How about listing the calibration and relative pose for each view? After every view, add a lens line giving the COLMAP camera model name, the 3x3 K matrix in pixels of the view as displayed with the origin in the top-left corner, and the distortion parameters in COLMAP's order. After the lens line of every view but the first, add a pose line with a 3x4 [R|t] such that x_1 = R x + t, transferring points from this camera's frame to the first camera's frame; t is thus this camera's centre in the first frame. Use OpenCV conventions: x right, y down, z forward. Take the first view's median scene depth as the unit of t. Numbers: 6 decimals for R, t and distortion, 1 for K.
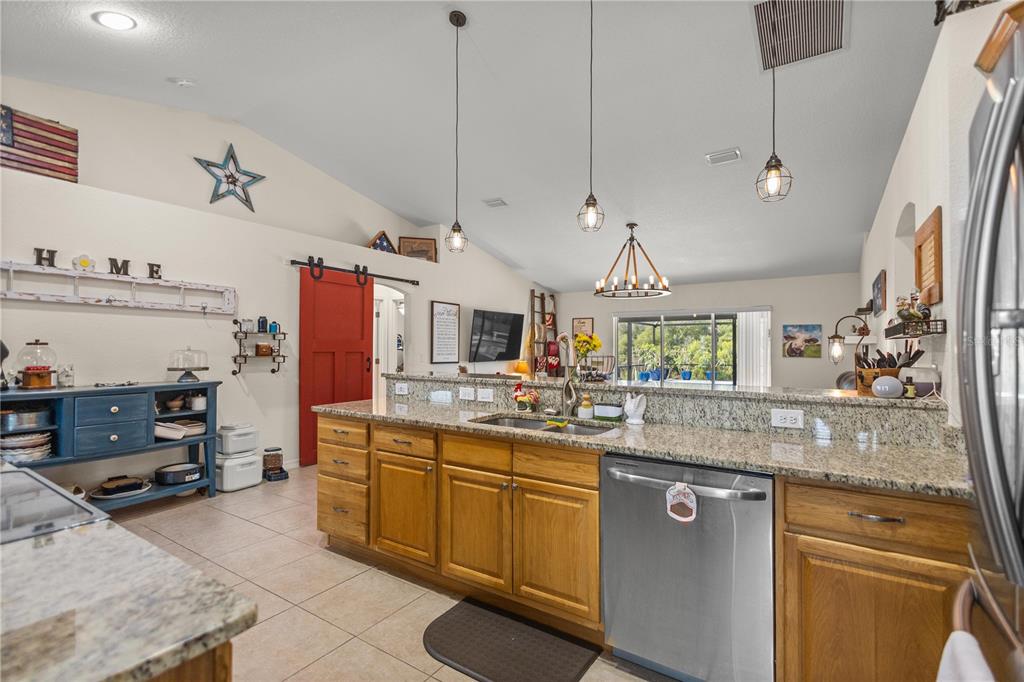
lens RADIAL K [[473.2, 0, 511.2], [0, 473.2, 346.1], [0, 0, 1]] dist [0.003327, 0.000517]
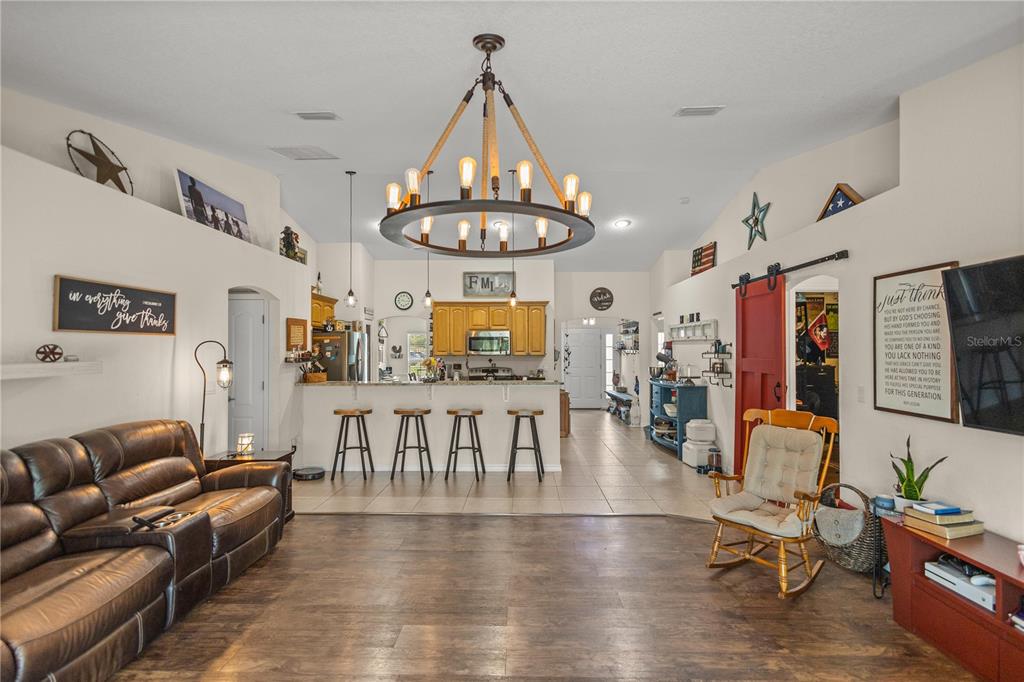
lens RADIAL K [[473.2, 0, 516.6], [0, 473.2, 346.8], [0, 0, 1]] dist [0.003327, 0.000517]
pose [[-0.844192, -0.005785, -0.536010, 0.361351], [0.001655, 0.999909, -0.013398, -0.018534], [0.536038, -0.012198, -0.844106, 1.114681]]
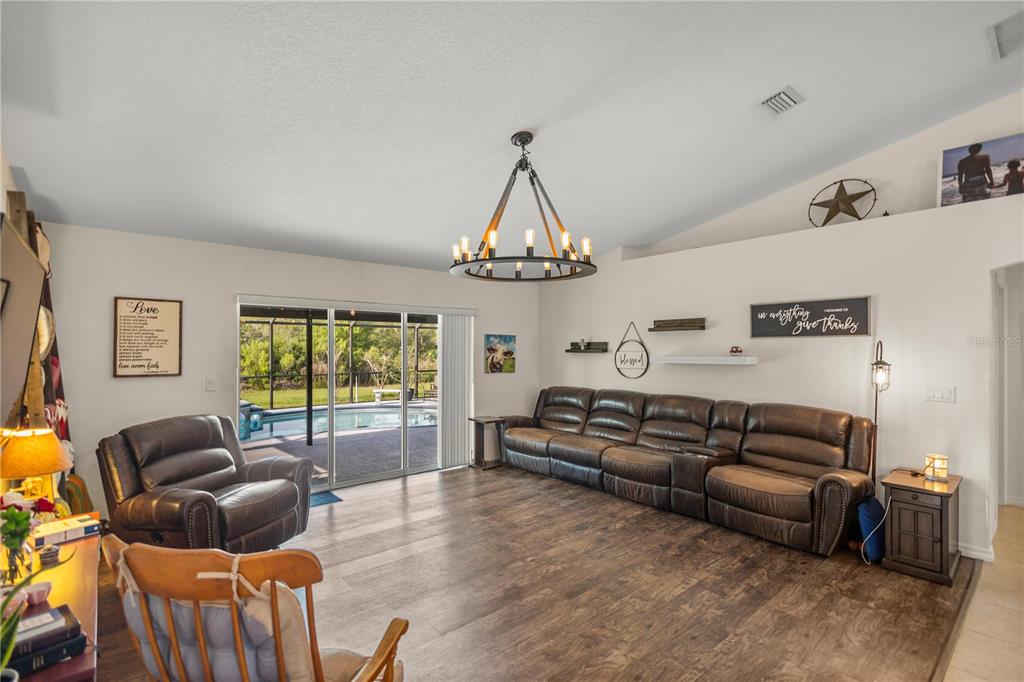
lens RADIAL K [[473.2, 0, 515.0], [0, 473.2, 345.0], [0, 0, 1]] dist [0.003327, 0.000517]
pose [[0.268220, 0.003803, 0.963350, -0.206388], [-0.004649, 0.999986, -0.002653, -0.024522], [-0.963347, -0.003767, 0.268234, 0.741202]]
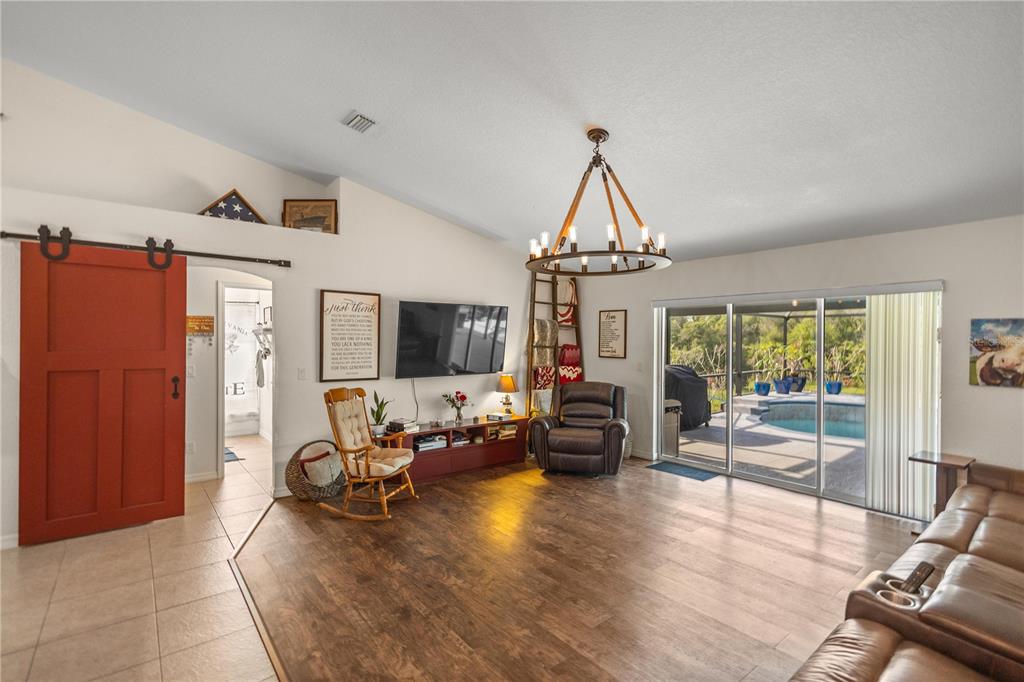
lens RADIAL K [[473.2, 0, 508.8], [0, 473.2, 345.4], [0, 0, 1]] dist [0.003327, 0.000517]
pose [[0.952792, 0.007052, -0.303541, 0.274215], [-0.002281, 0.999868, 0.016070, -0.025125], [0.303614, -0.014619, 0.952683, 0.398036]]
